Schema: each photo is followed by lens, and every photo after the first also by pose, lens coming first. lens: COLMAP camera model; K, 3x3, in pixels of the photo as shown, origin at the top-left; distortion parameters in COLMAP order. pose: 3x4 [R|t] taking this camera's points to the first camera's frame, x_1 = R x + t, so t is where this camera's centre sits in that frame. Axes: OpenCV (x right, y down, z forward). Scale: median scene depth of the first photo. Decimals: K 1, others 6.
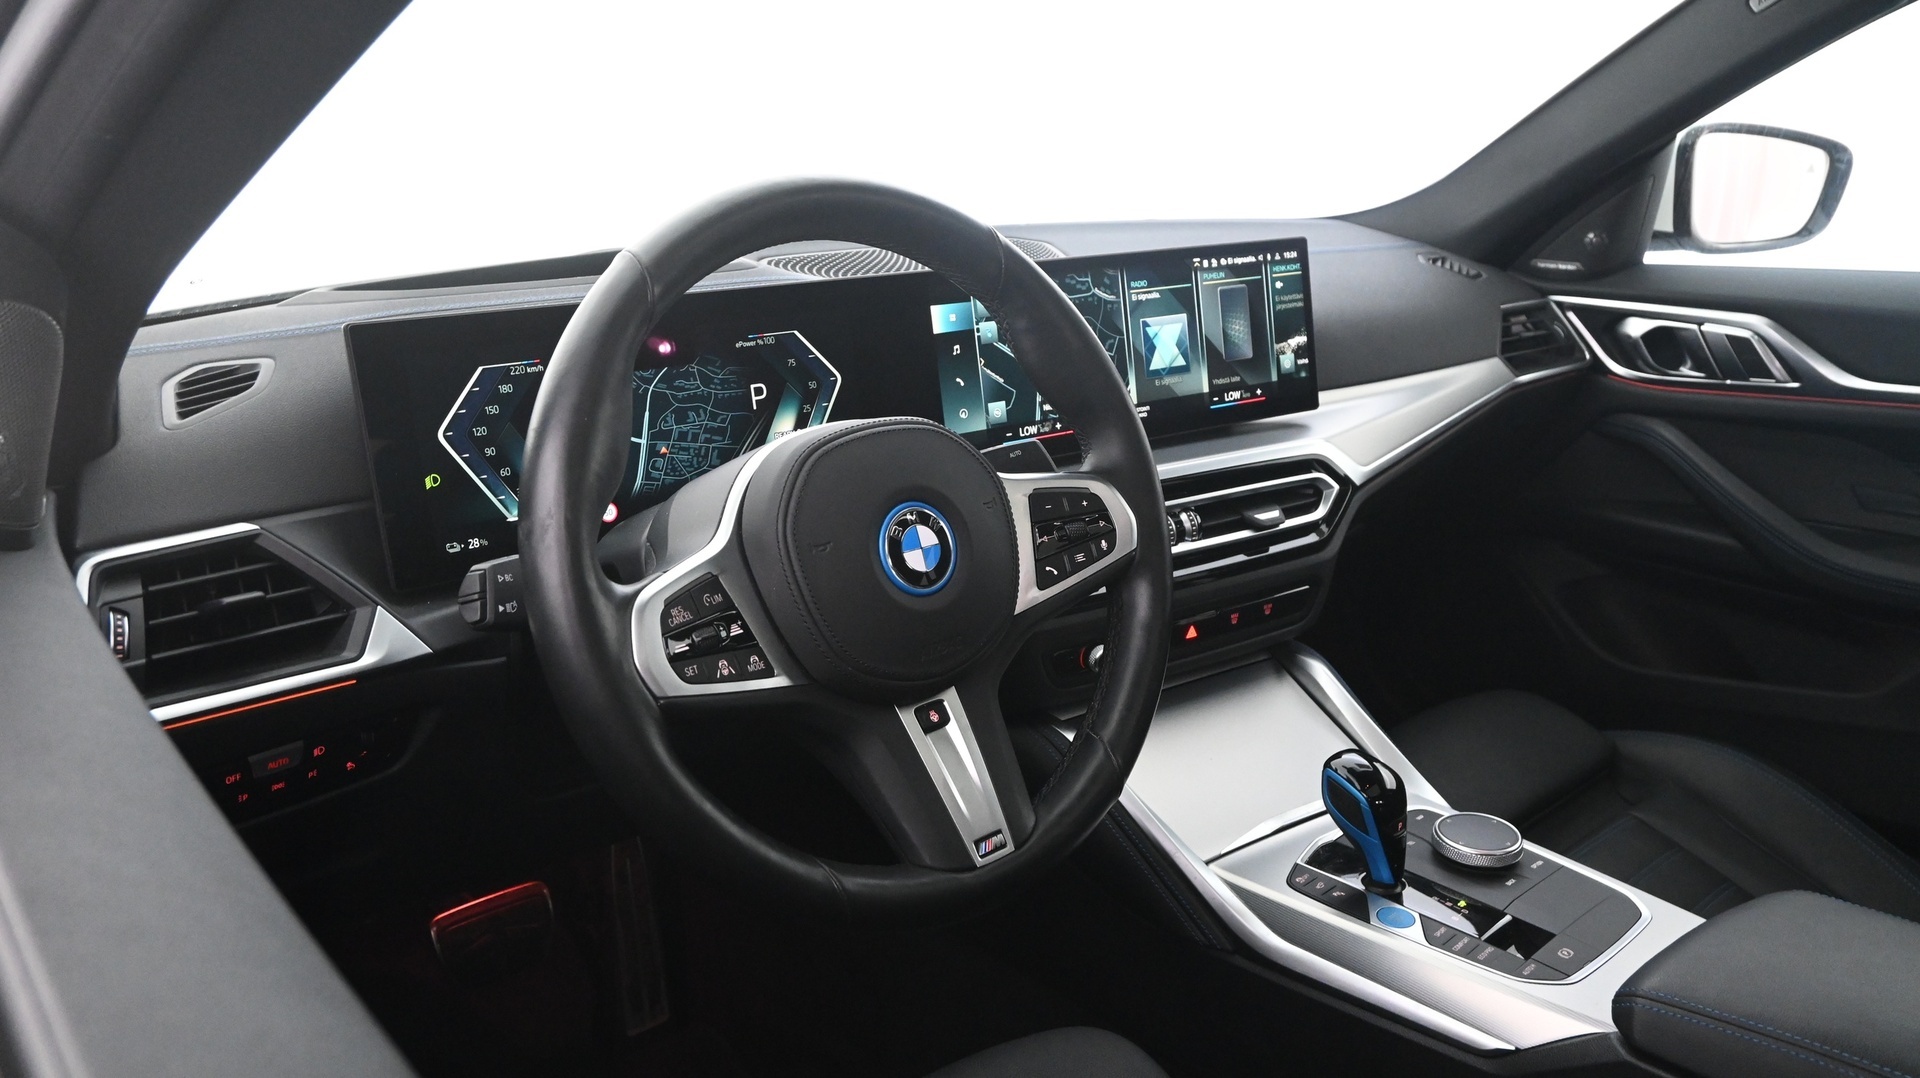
lens RADIAL K [[1381.5, 0, 971.2], [0, 1381.5, 531.7], [0, 0, 1]] dist [-0.003700, -0.000210]
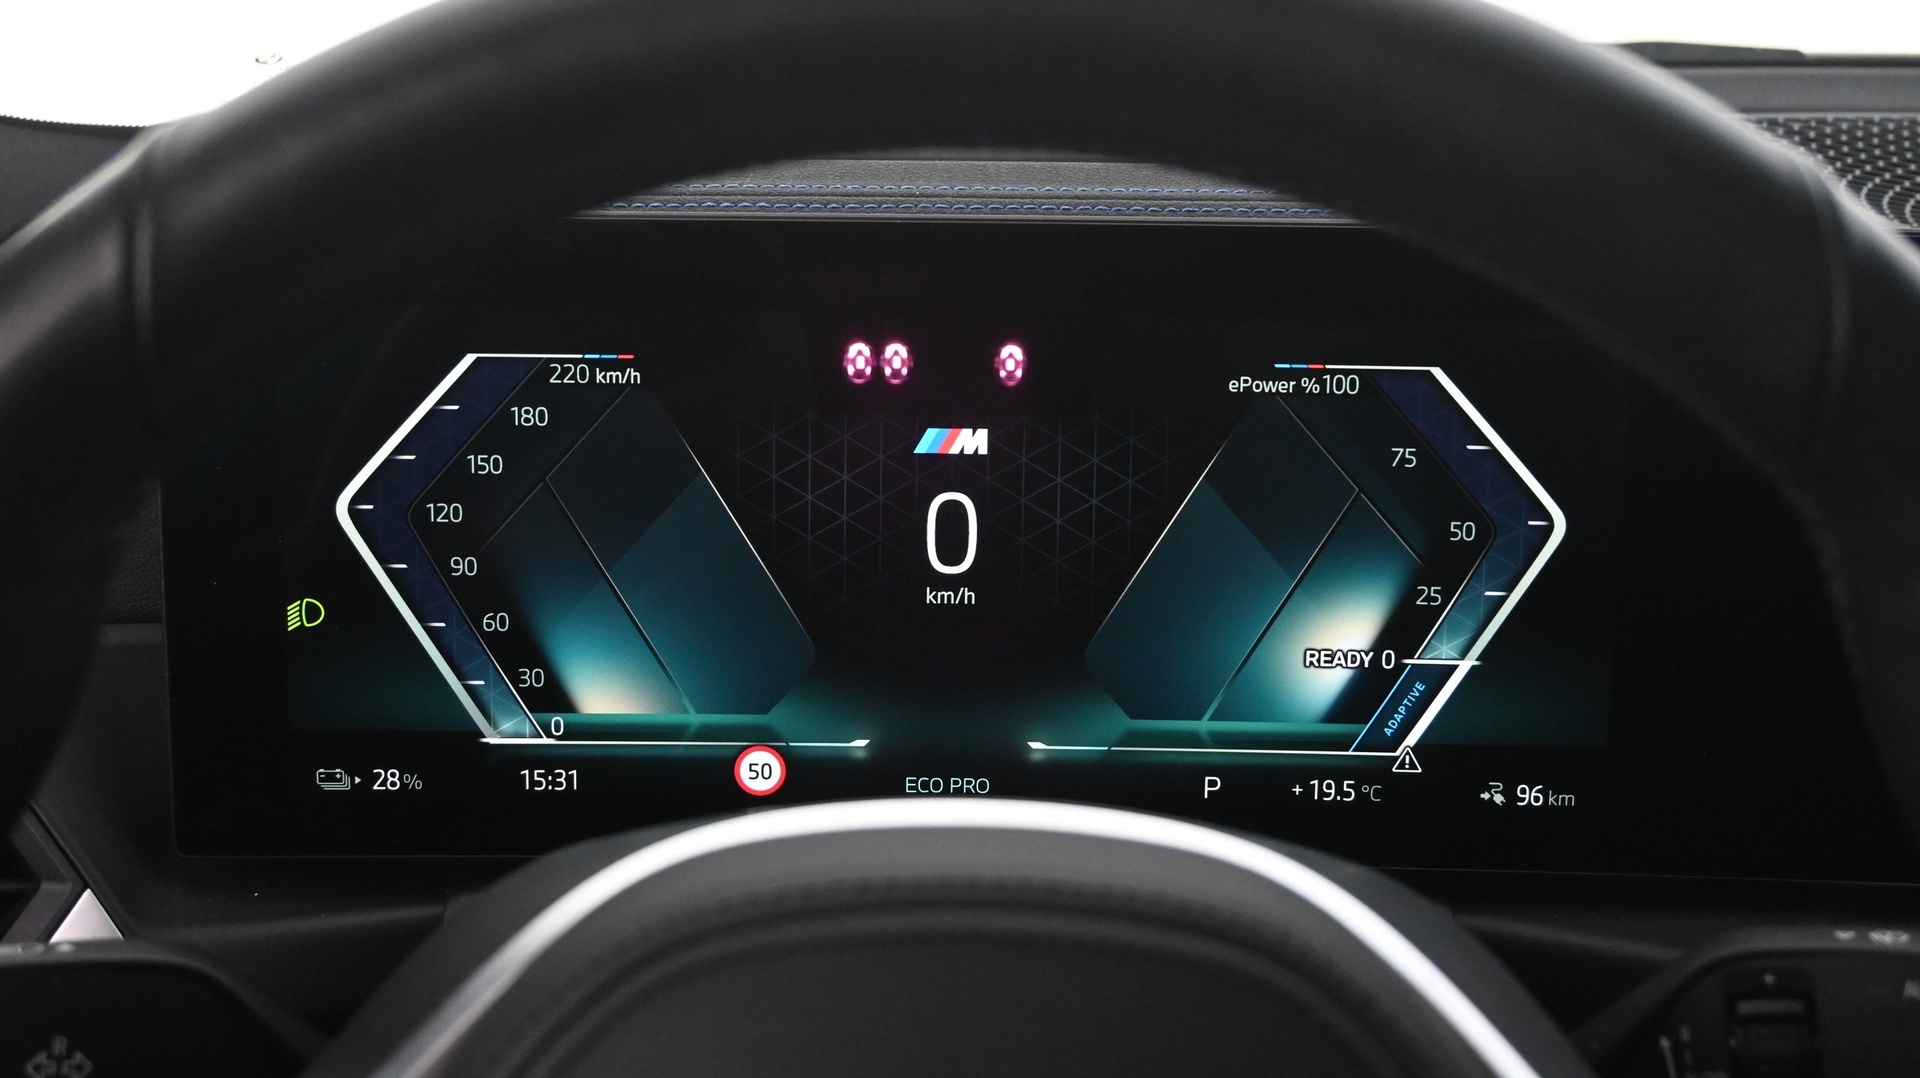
lens RADIAL K [[2185.2, 0, 953.3], [0, 2185.2, 540.7], [0, 0, 1]] dist [0.009132, 0.000000]
pose [[0.750794, 0.228381, -0.619799, 0.107016], [-0.201144, 0.972811, 0.114802, -0.122802], [0.629166, 0.038476, 0.776318, 0.446283]]
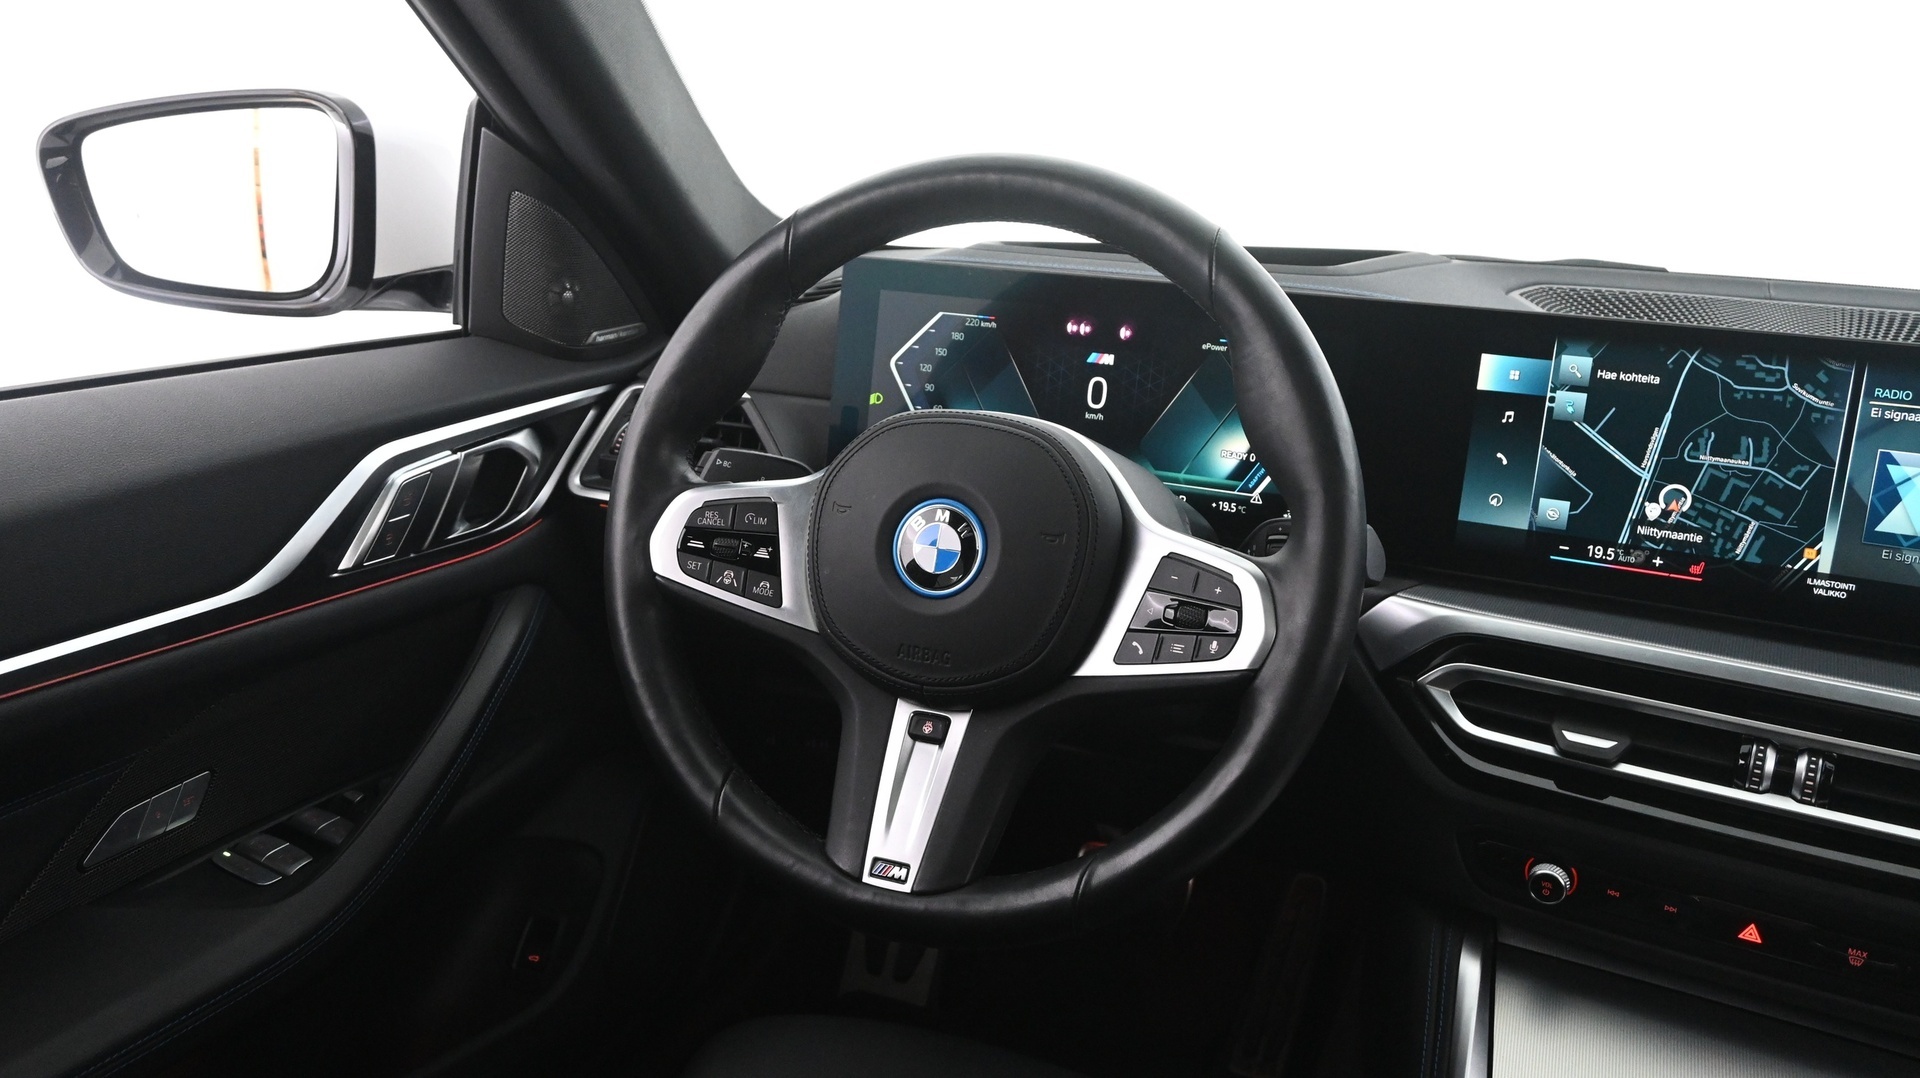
lens RADIAL K [[1497.4, 0, 958.1], [0, 1497.4, 528.9], [0, 0, 1]] dist [-0.017037, 0.004127]
pose [[0.444300, 0.268818, -0.854596, 0.543292], [-0.291173, 0.945461, 0.146021, -0.099174], [0.847240, 0.183958, 0.498341, 0.322833]]
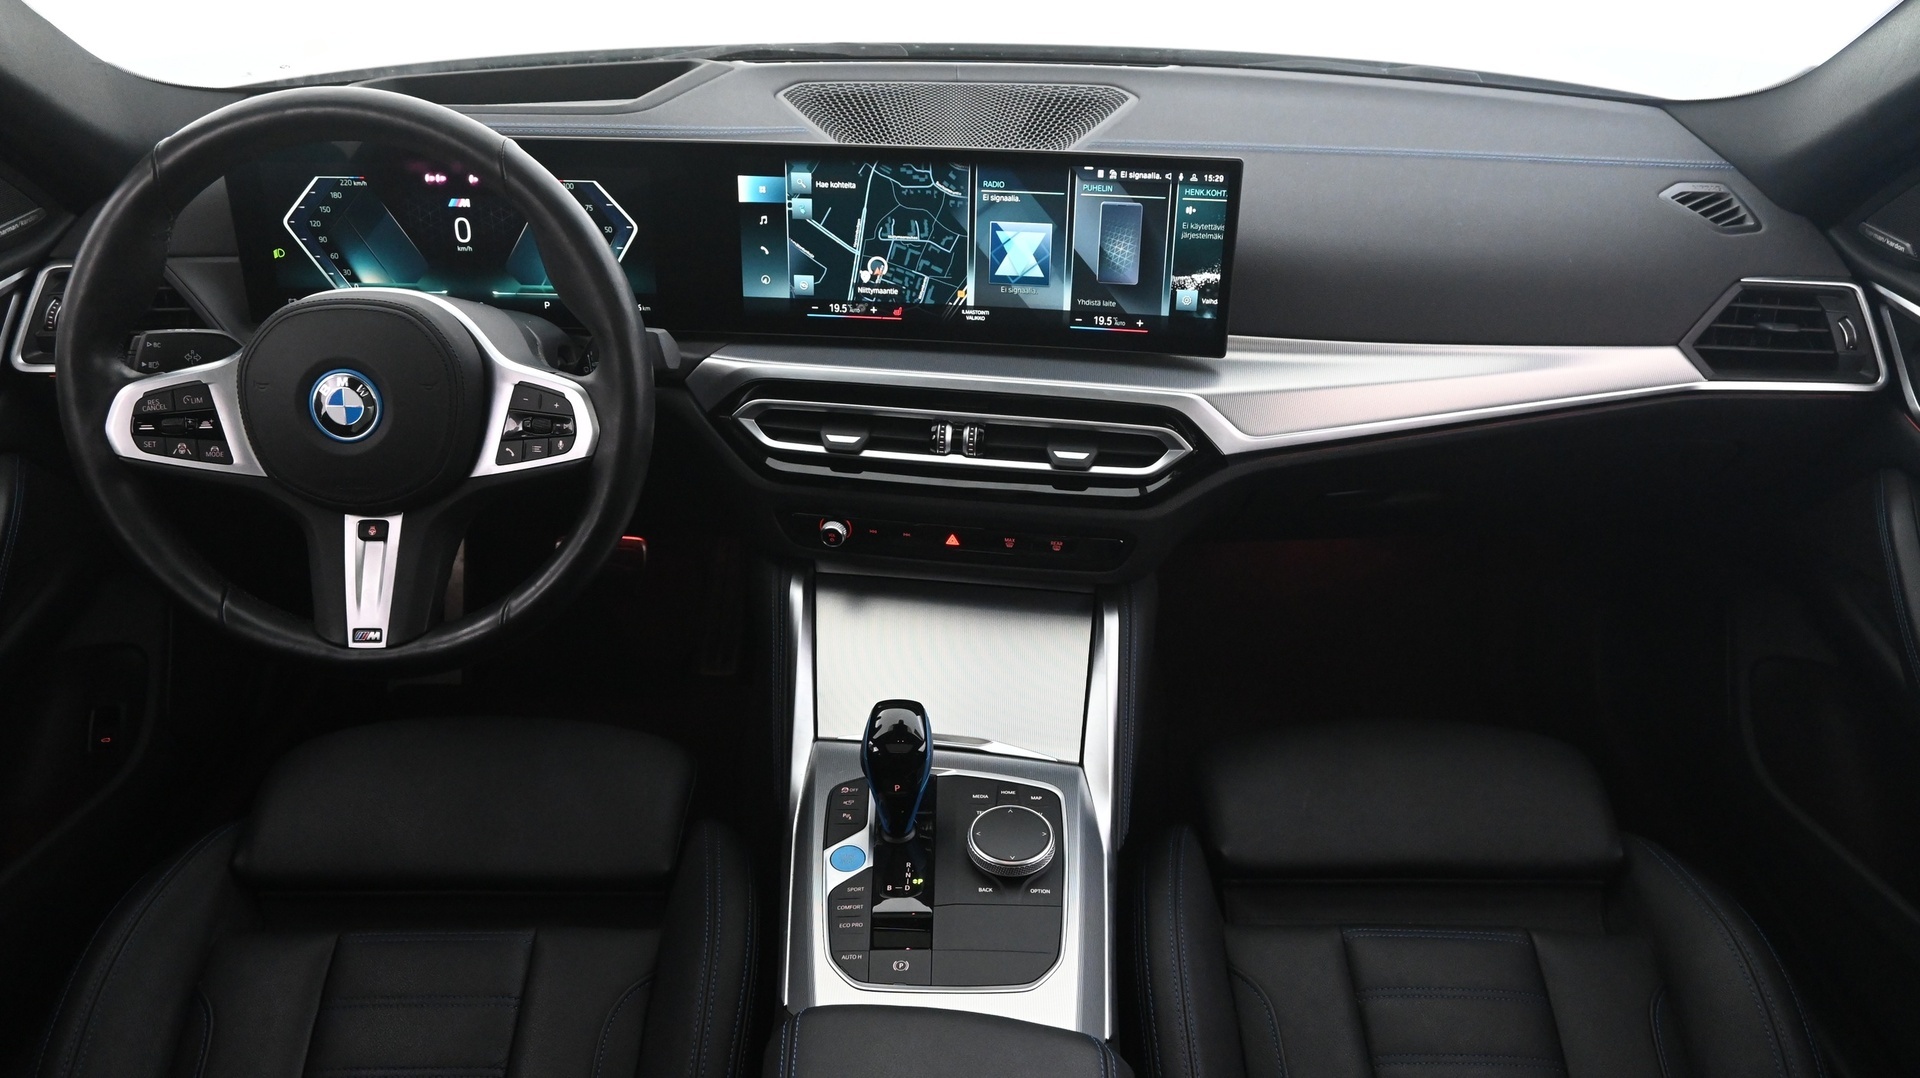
lens RADIAL K [[1328.4, 0, 971.6], [0, 1328.4, 534.3], [0, 0, 1]] dist [-0.001981, -0.006633]
pose [[0.750960, 0.352801, -0.558203, 0.730698], [-0.203564, 0.927830, 0.312558, -0.245986], [0.628189, -0.121088, 0.768581, 0.261018]]
